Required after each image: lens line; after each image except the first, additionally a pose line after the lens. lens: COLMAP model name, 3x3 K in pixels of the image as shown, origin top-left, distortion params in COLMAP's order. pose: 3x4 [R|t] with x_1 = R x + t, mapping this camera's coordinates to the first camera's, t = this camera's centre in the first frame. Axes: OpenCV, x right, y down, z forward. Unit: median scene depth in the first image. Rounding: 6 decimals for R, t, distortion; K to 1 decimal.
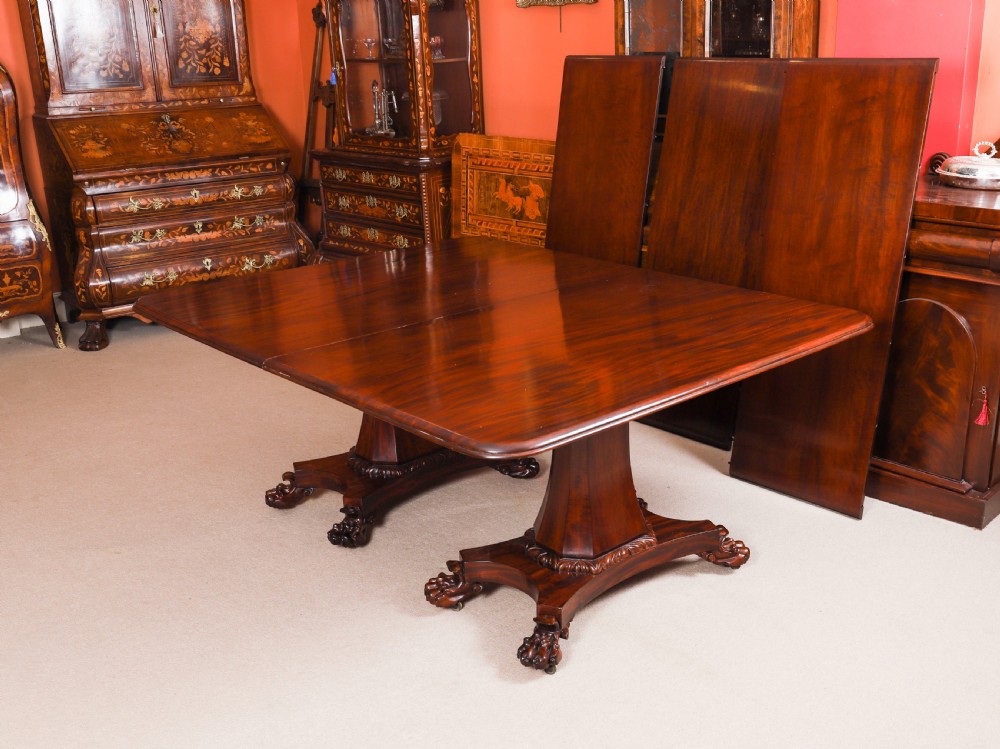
lens RADIAL K [[1035.2, 0, 553.0], [0, 1035.2, 369.6], [0, 0, 1]] dist [-0.077115, 0.111387]
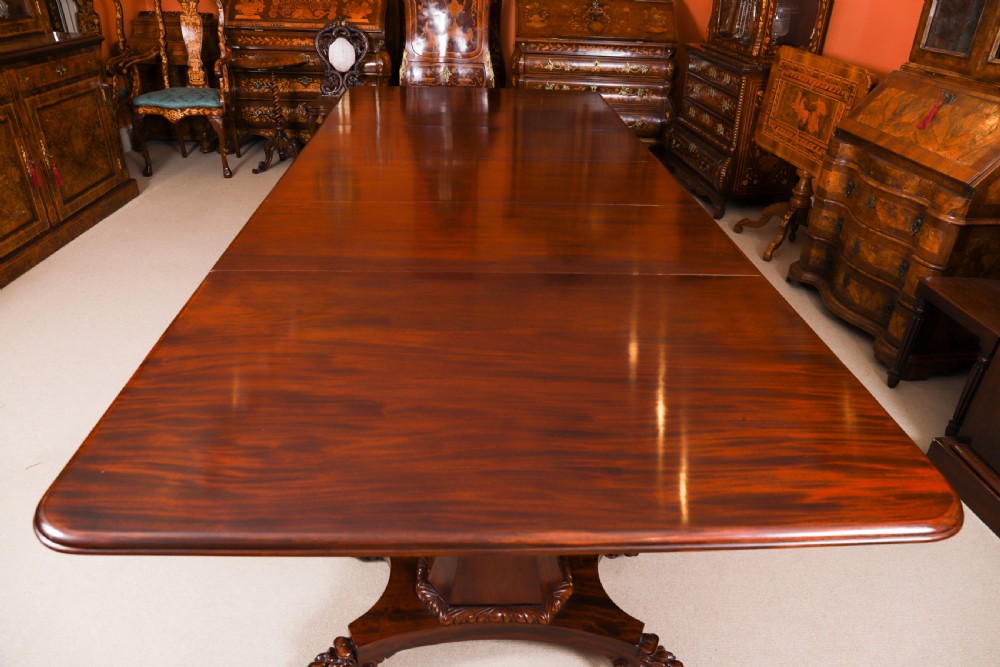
lens RADIAL K [[690.9, 0, 500.0], [0, 690.9, 333.5], [0, 0, 1]] dist [-0.099772, 0.077040]
pose [[0.767902, 0.356434, -0.532242, 0.170465], [-0.244169, 0.931033, 0.271217, -0.053021], [0.592206, -0.078311, 0.801972, 0.173988]]
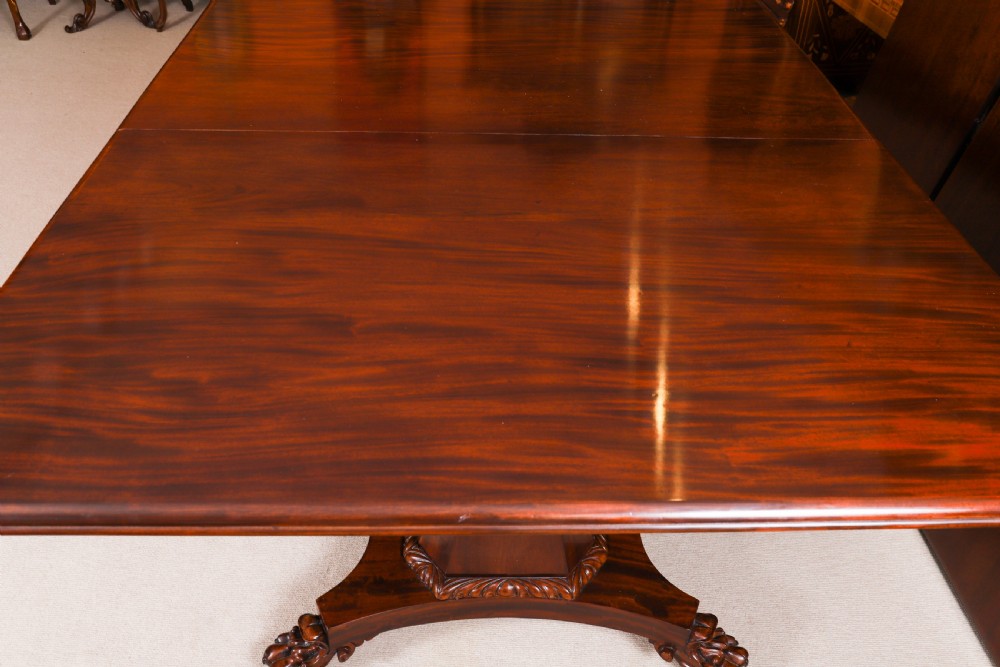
lens RADIAL K [[867.3, 0, 503.2], [0, 867.3, 333.5], [0, 0, 1]] dist [-0.074713, 0.112971]
pose [[0.758594, 0.434169, -0.485832, 0.158214], [-0.244140, 0.880723, 0.405859, -0.050939], [0.604095, -0.189271, 0.774110, 0.191528]]
